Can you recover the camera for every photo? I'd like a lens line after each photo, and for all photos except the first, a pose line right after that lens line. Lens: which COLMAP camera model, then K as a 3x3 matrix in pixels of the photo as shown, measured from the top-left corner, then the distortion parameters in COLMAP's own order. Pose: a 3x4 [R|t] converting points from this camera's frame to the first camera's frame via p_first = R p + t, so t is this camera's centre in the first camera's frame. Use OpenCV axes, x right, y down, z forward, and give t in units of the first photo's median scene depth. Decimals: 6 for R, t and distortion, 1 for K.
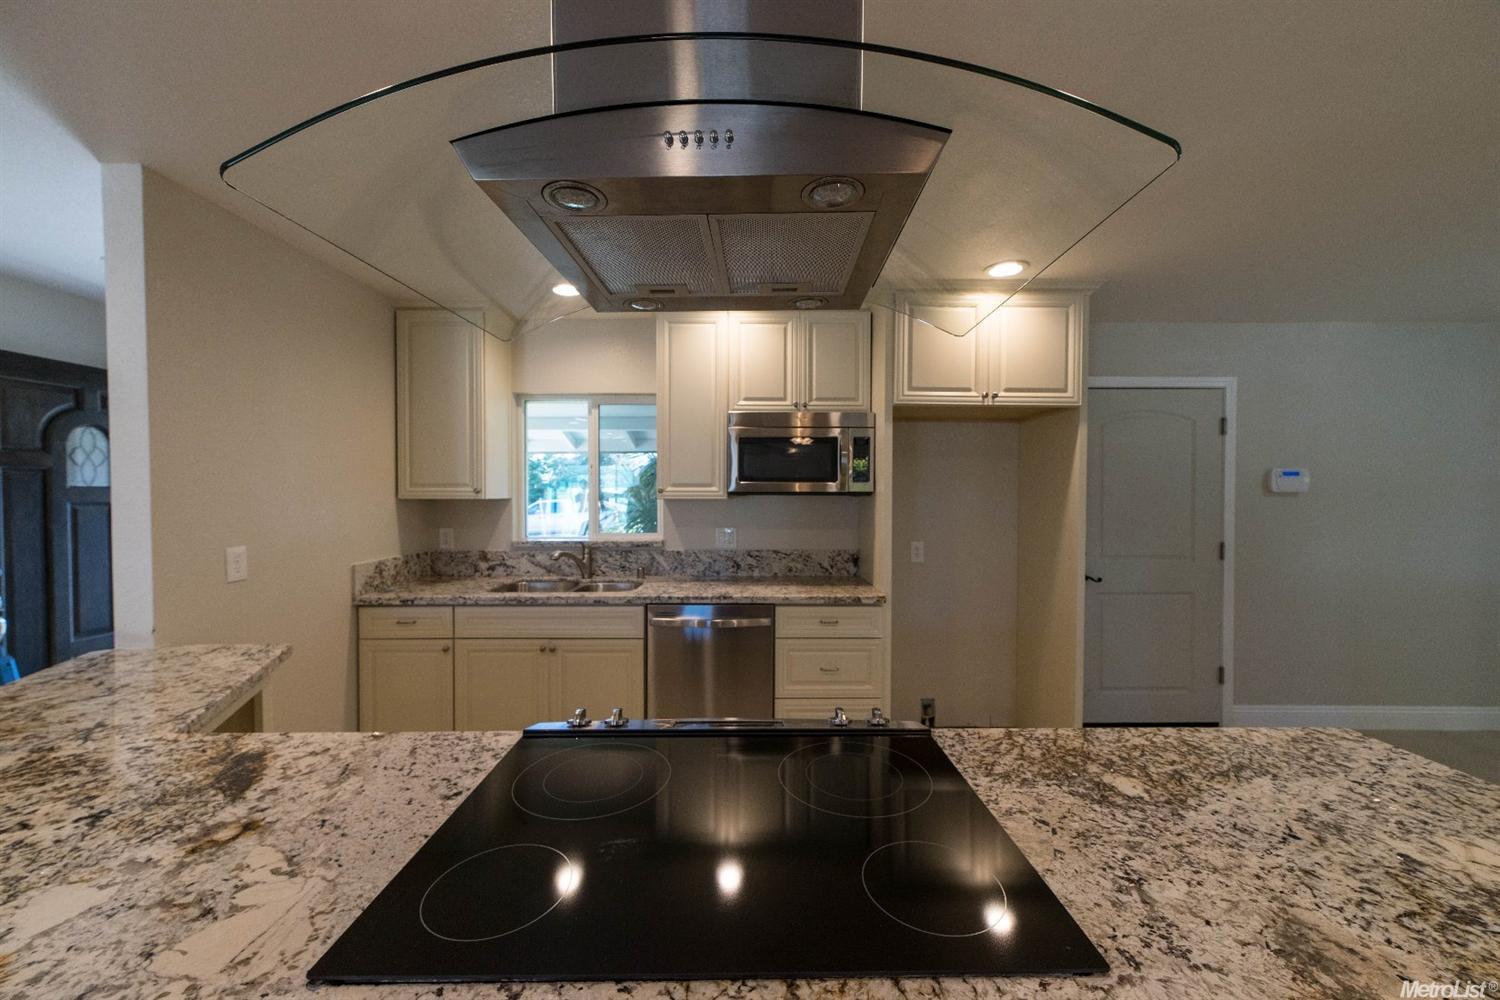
lens RADIAL K [[574.4, 0, 756.9], [0, 574.4, 499.6], [0, 0, 1]] dist [-0.000707, 0.000065]
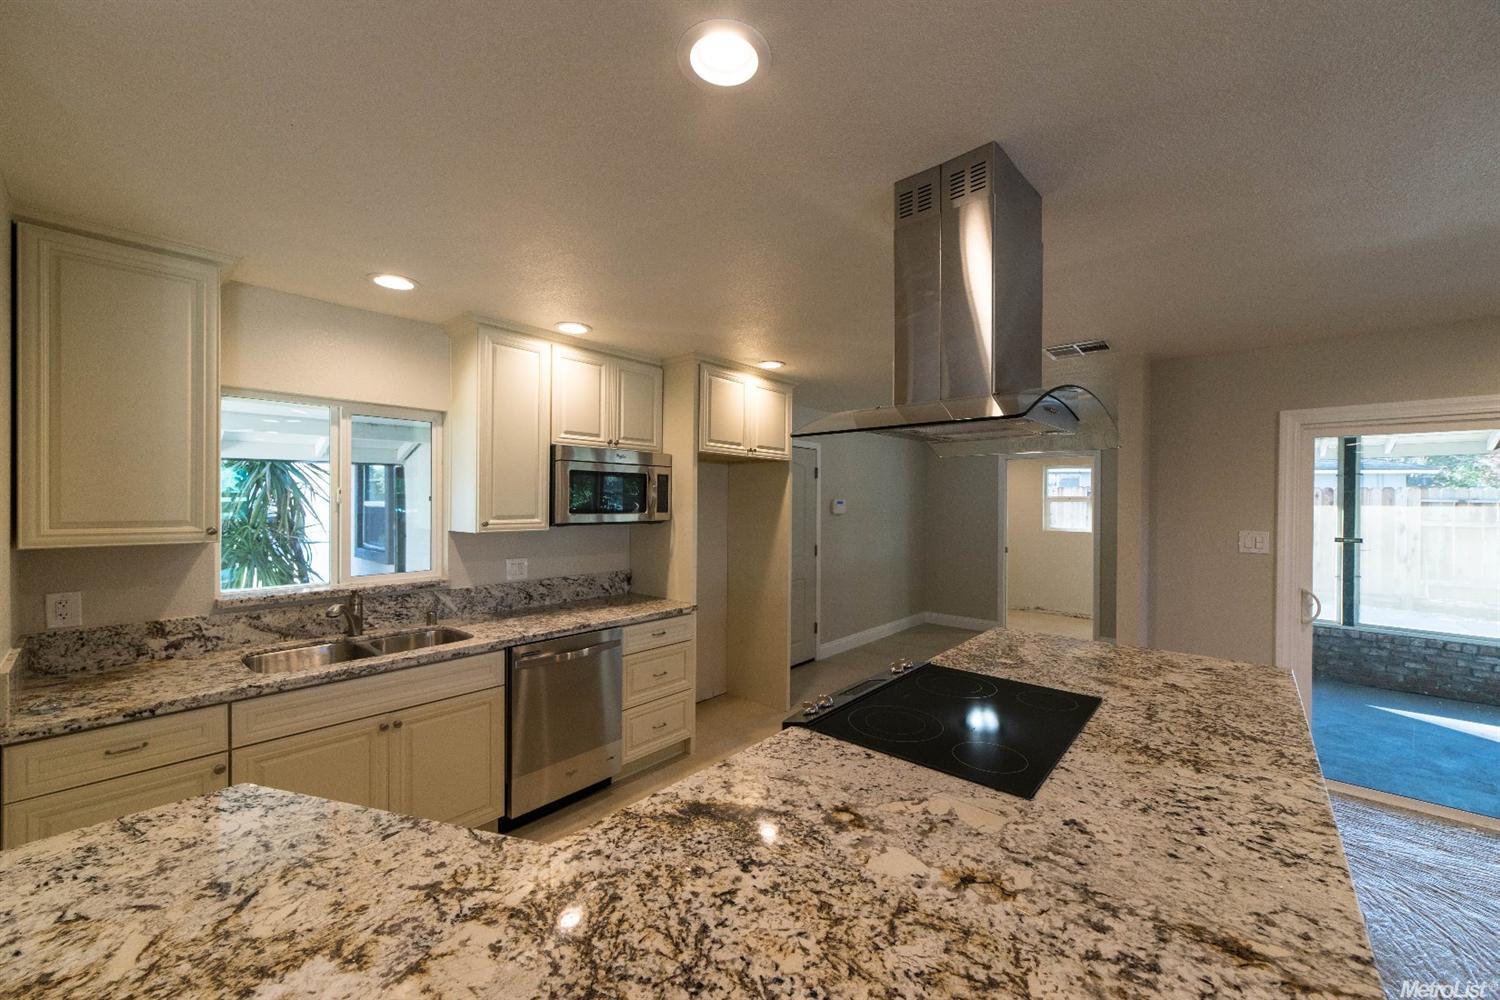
lens RADIAL K [[574.4, 0, 756.9], [0, 574.4, 499.6], [0, 0, 1]] dist [-0.000707, 0.000065]
pose [[0.662702, 0.005083, 0.748866, -0.580444], [0.003301, 0.999947, -0.009708, -0.044776], [-0.748876, 0.008905, 0.662651, 0.067531]]
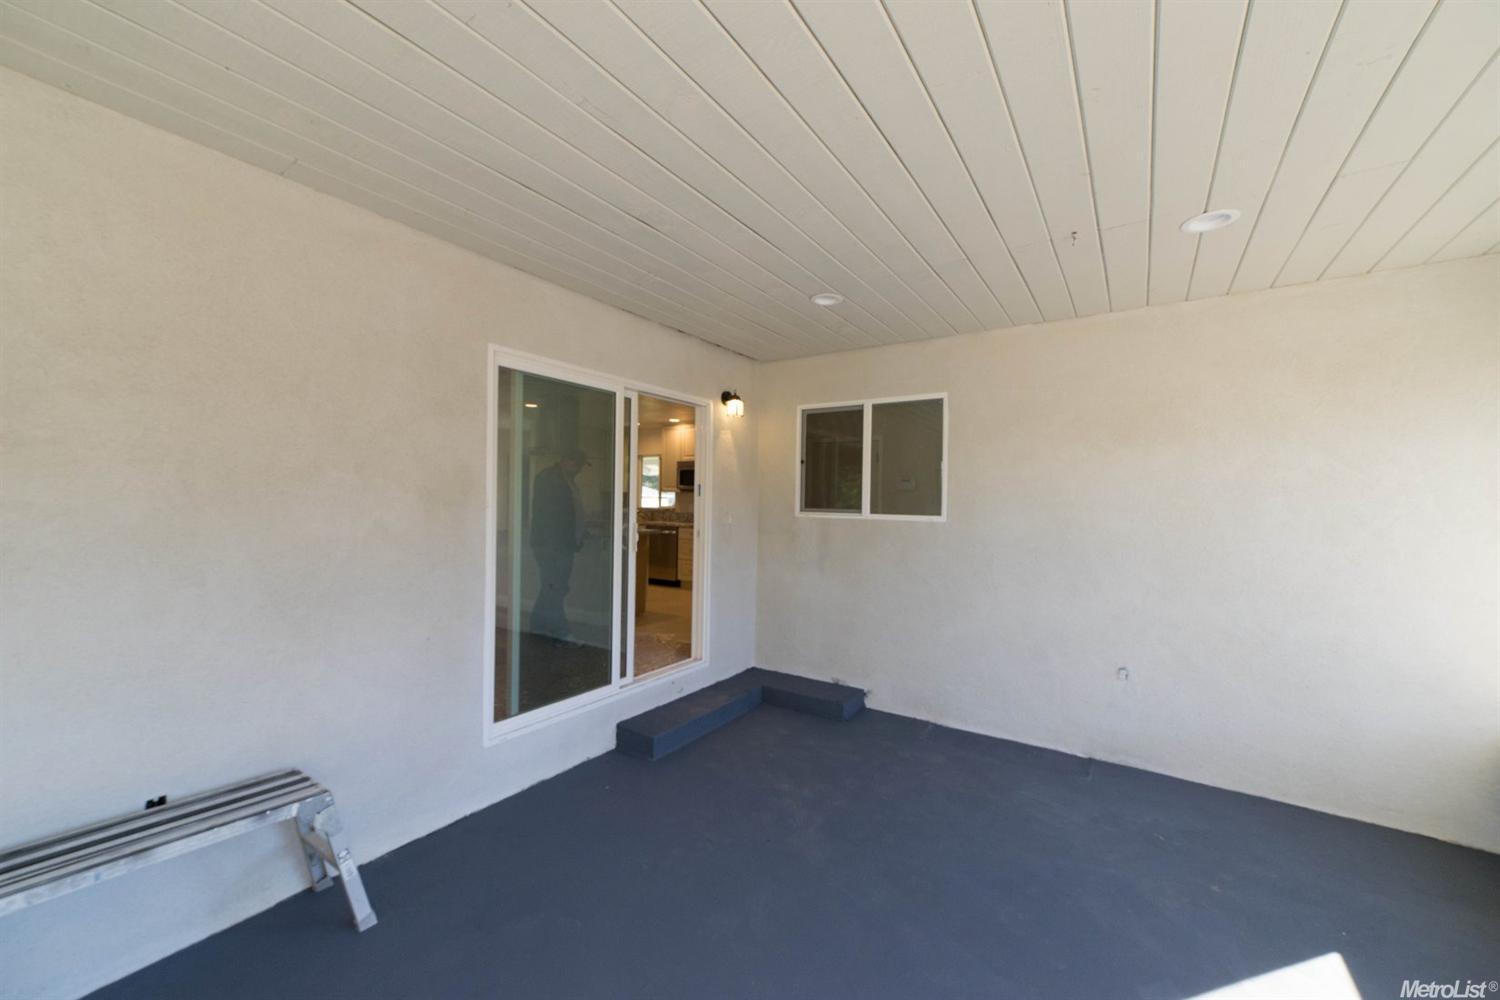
lens RADIAL K [[574.4, 0, 756.9], [0, 574.4, 499.6], [0, 0, 1]] dist [-0.000707, 0.000065]
pose [[0.819313, 0.008808, -0.573279, 1.911597], [-0.020938, 0.999675, -0.014565, 0.071605], [0.572964, 0.023937, 0.819231, -1.101777]]
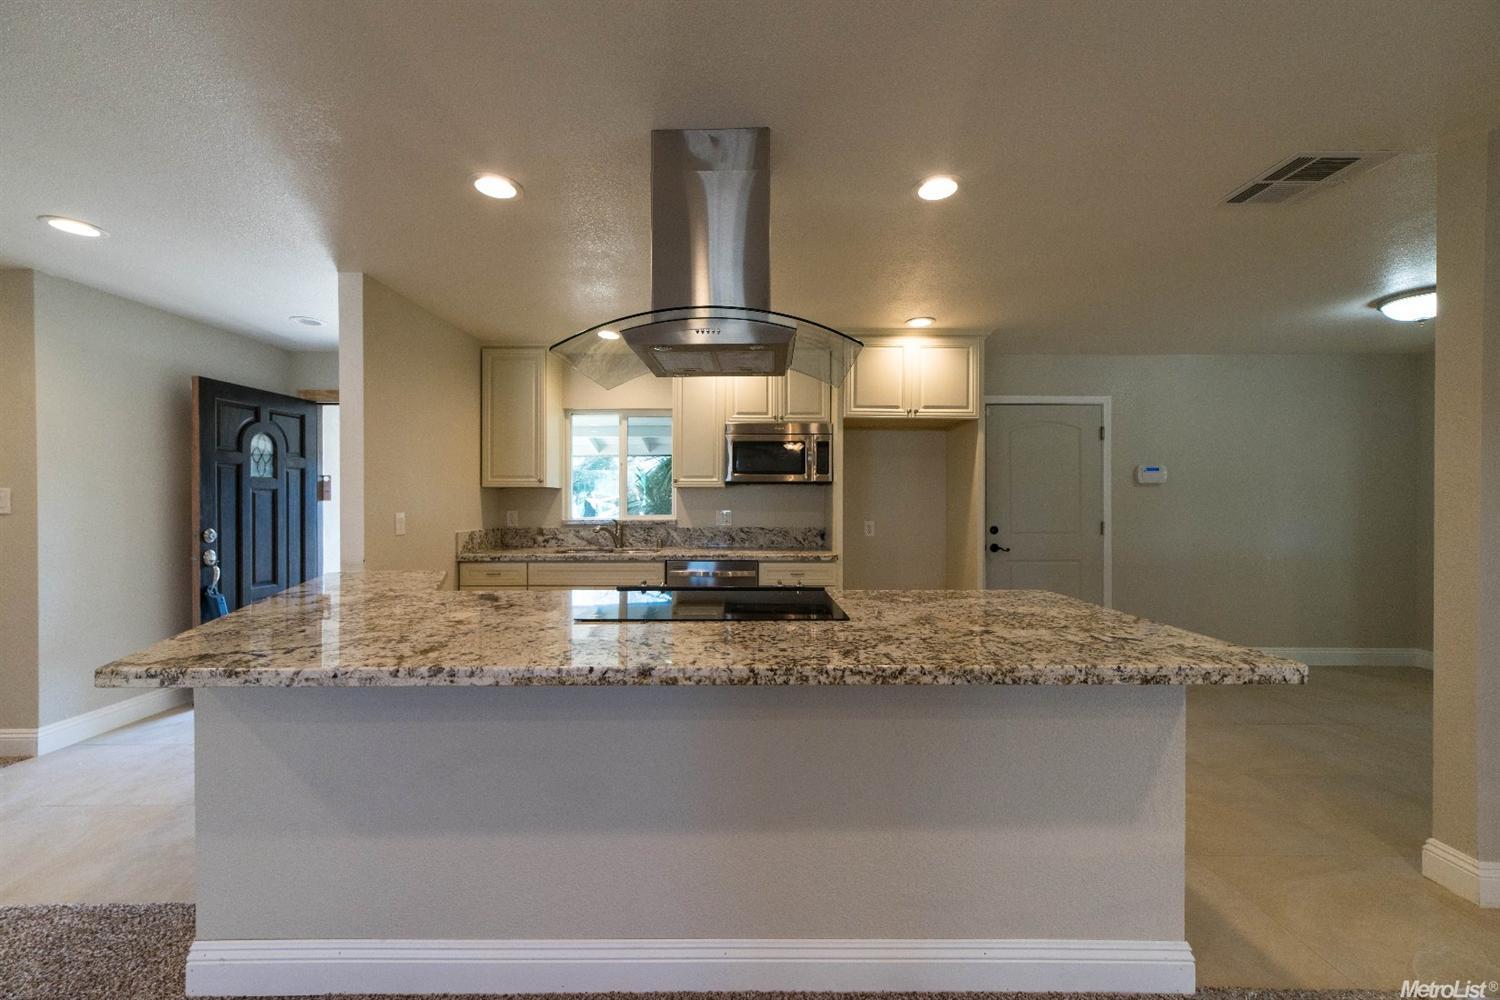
lens RADIAL K [[574.4, 0, 756.9], [0, 574.4, 499.6], [0, 0, 1]] dist [-0.000707, 0.000065]
pose [[1.000000, -0.000222, -0.000858, 0.026288], [0.000210, 0.999903, -0.013960, 0.049051], [0.000861, 0.013959, 0.999902, -0.364266]]
